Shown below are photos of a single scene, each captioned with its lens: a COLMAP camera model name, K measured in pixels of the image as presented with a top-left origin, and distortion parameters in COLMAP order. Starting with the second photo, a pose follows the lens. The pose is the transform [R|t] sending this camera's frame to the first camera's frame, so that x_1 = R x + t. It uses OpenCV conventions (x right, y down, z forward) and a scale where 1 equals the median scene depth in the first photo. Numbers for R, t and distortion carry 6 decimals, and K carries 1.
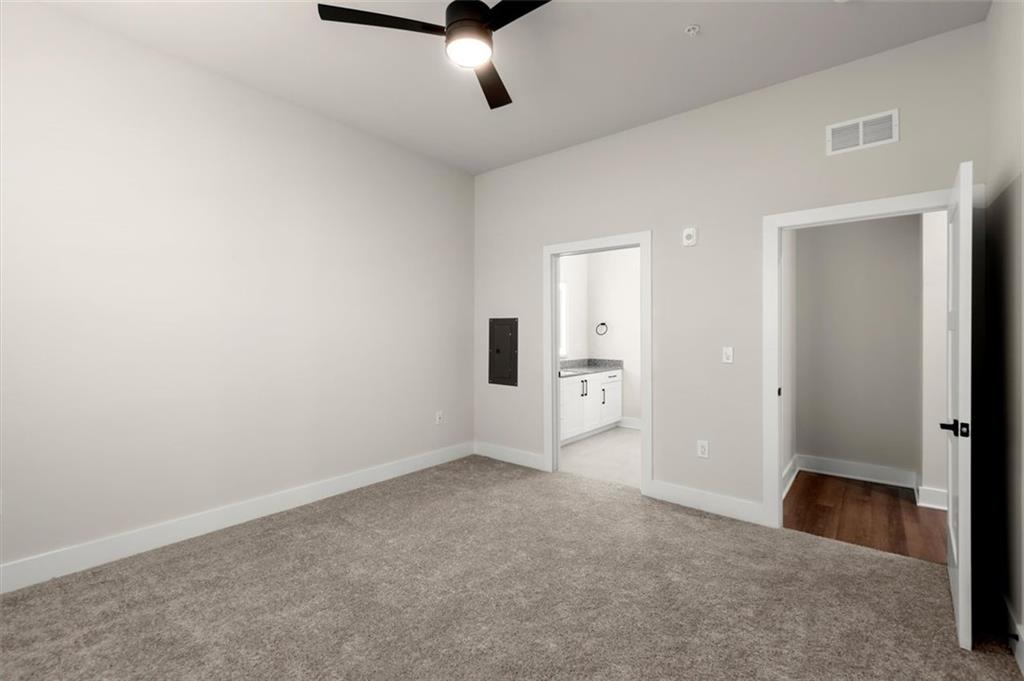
lens RADIAL K [[443.7, 0, 508.6], [0, 443.7, 326.5], [0, 0, 1]] dist [0.001082, 0.000204]
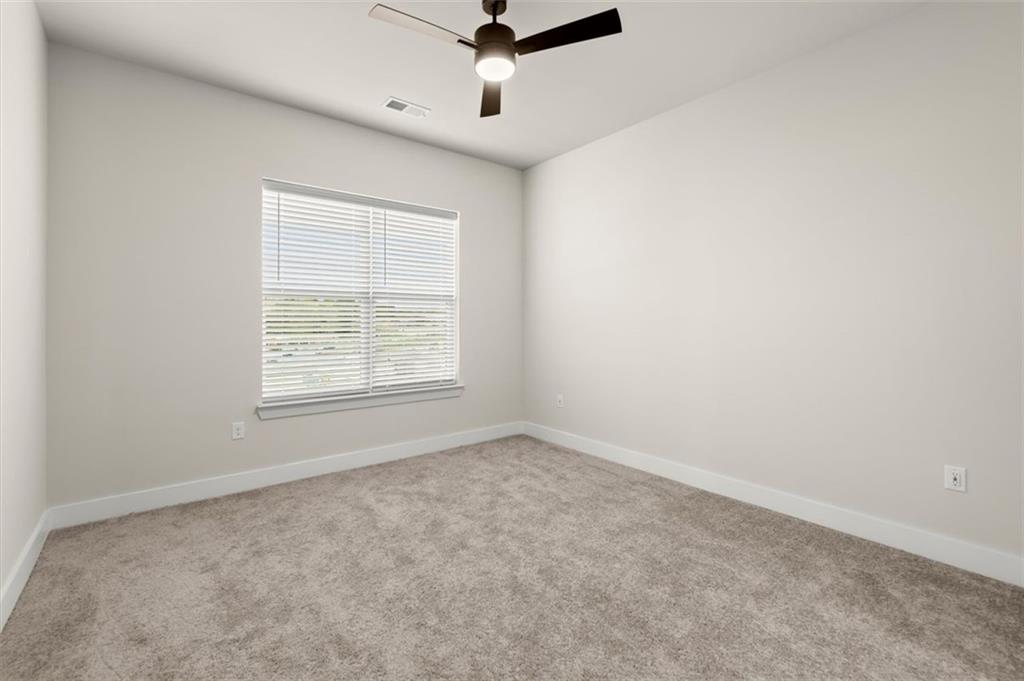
lens RADIAL K [[443.7, 0, 508.6], [0, 443.7, 326.5], [0, 0, 1]] dist [0.001082, 0.000204]
pose [[-0.206528, 0.002657, -0.978437, 0.741933], [0.011908, 0.999929, 0.000201, 0.028285], [0.978368, -0.011610, -0.206545, 0.927886]]
